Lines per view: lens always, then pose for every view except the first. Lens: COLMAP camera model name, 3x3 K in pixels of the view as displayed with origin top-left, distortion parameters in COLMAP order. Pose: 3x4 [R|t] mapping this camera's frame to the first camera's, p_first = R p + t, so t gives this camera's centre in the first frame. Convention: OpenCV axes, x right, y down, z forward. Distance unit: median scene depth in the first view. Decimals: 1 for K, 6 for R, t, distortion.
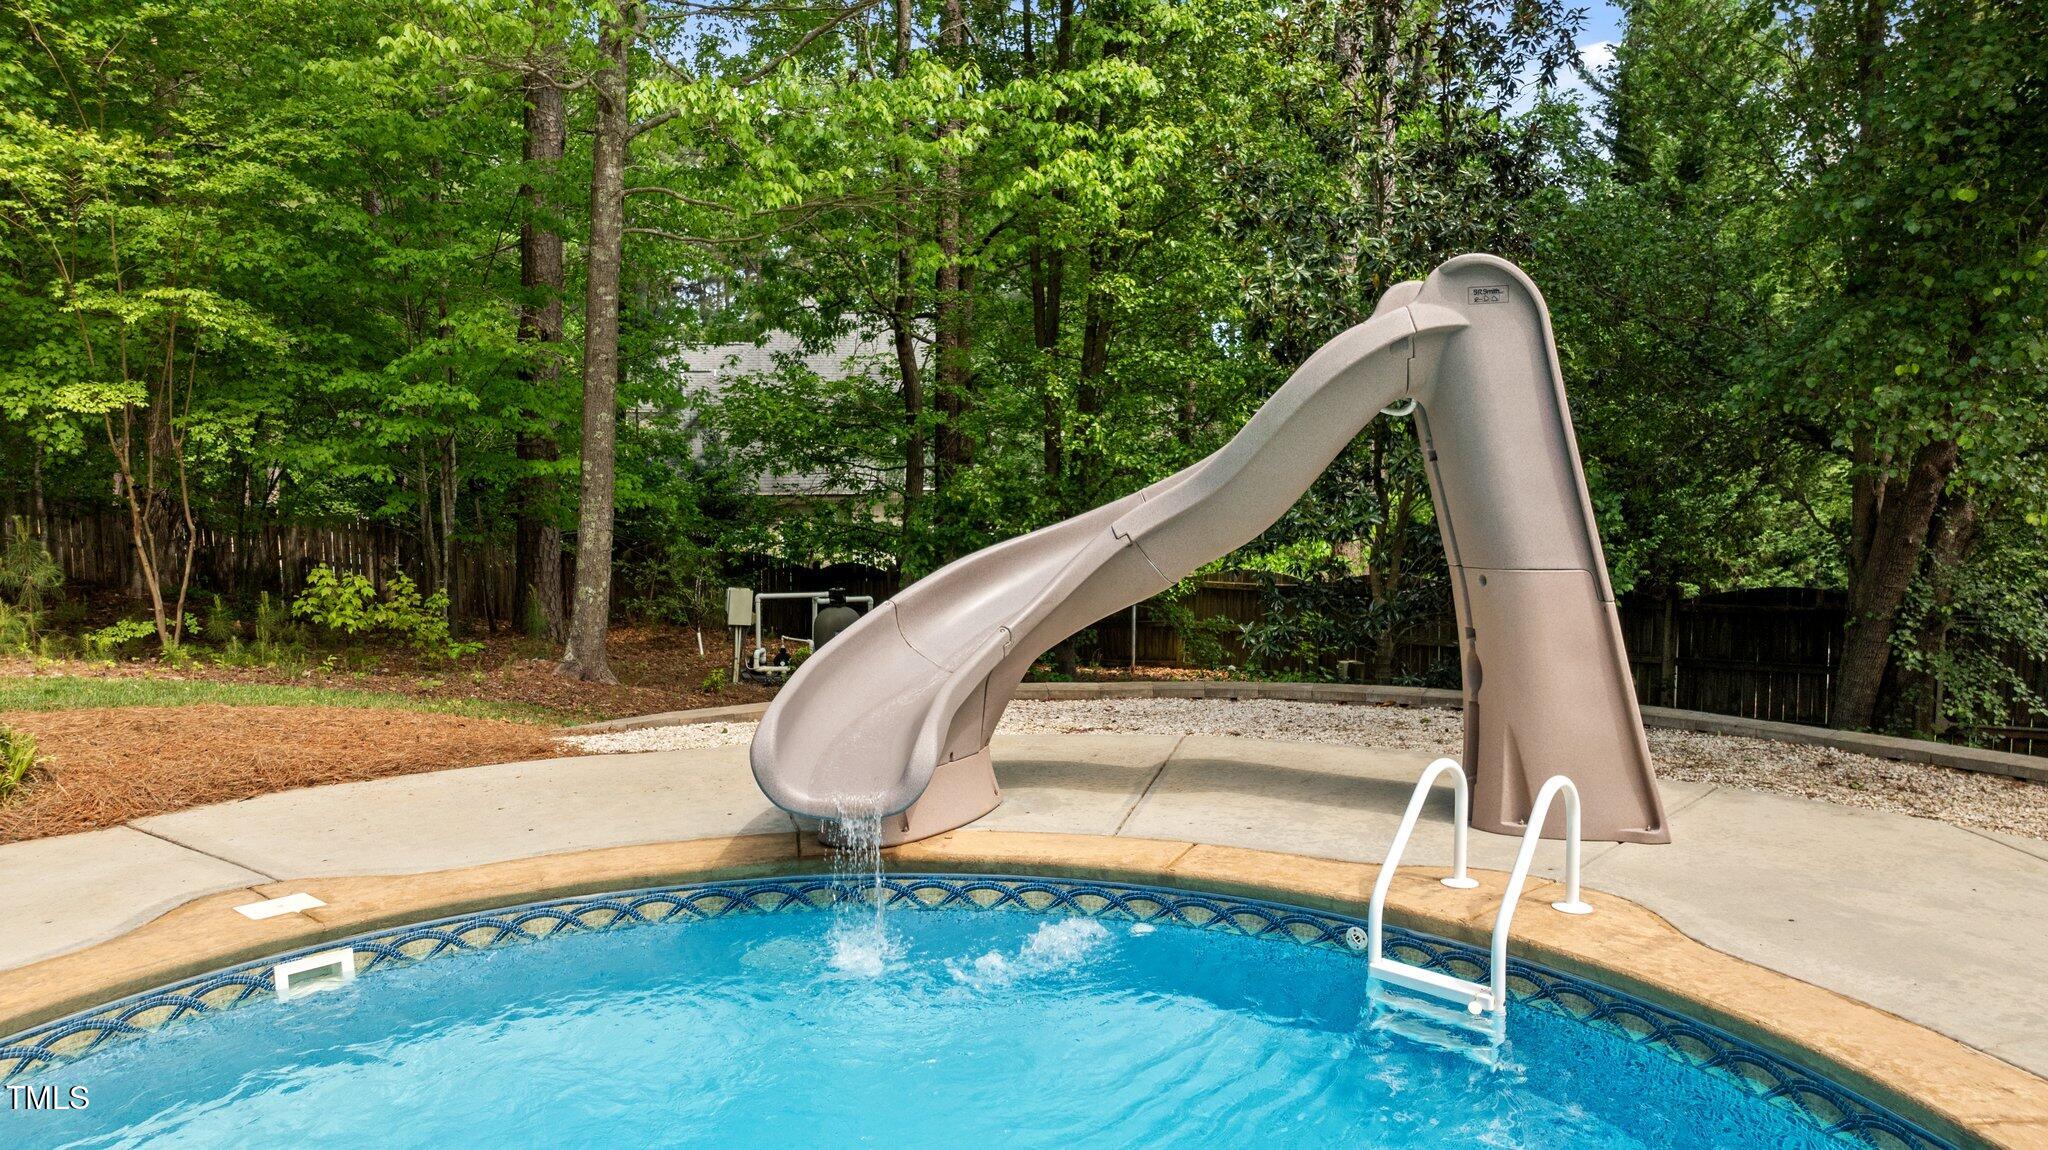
lens RADIAL K [[1450.0, 0, 1024.0], [0, 1450.0, 575.0], [0, 0, 1]] dist [-0.106224, 0.000917]
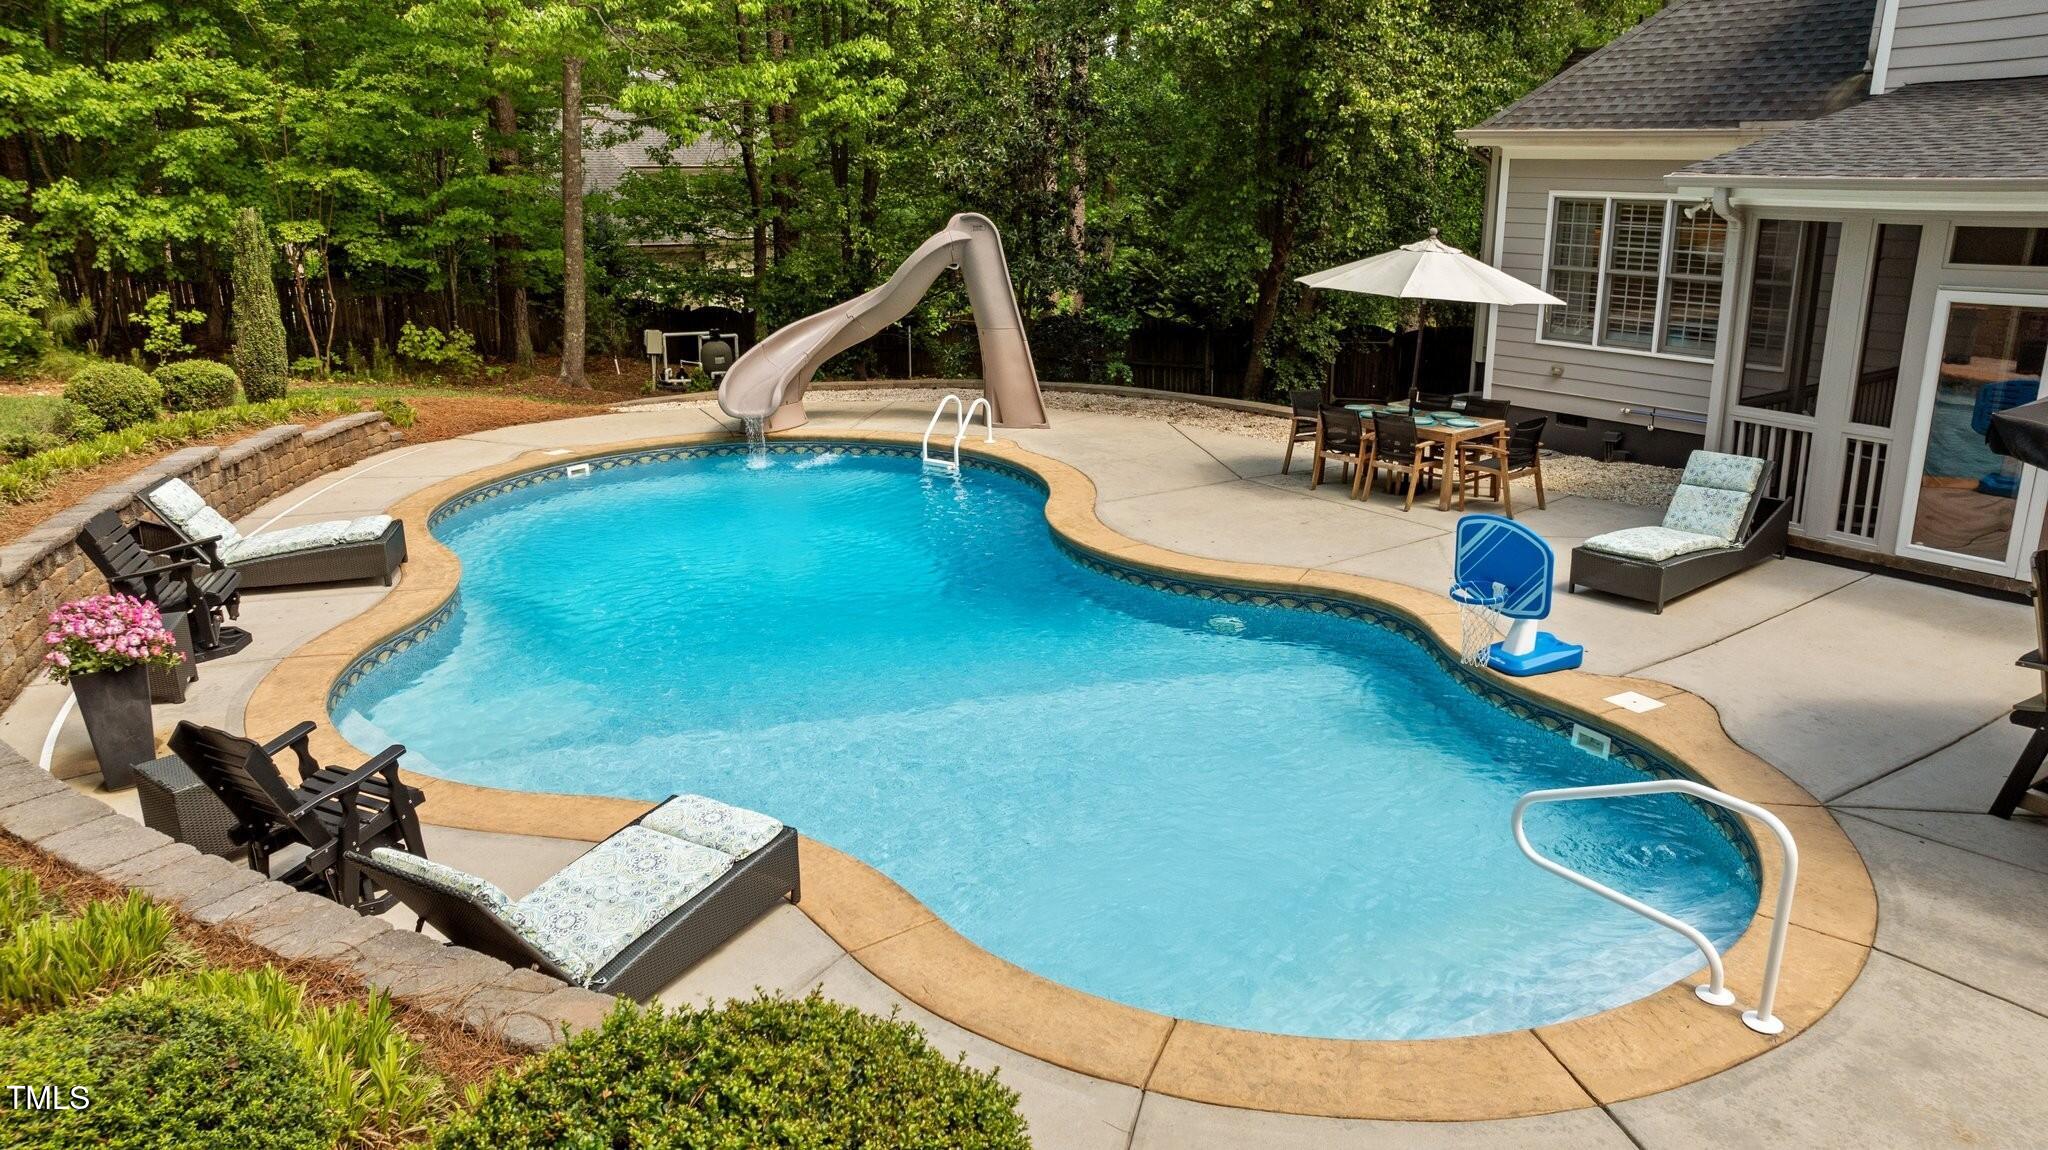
lens RADIAL K [[1478.5, 0, 1024.0], [0, 1478.5, 575.0], [0, 0, 1]] dist [-0.043353, -0.000294]
pose [[0.994588, -0.027338, 0.100239, 0.057860], [0.008274, 0.982538, 0.185877, -0.035368], [-0.103570, -0.184041, 0.977447, -0.989296]]
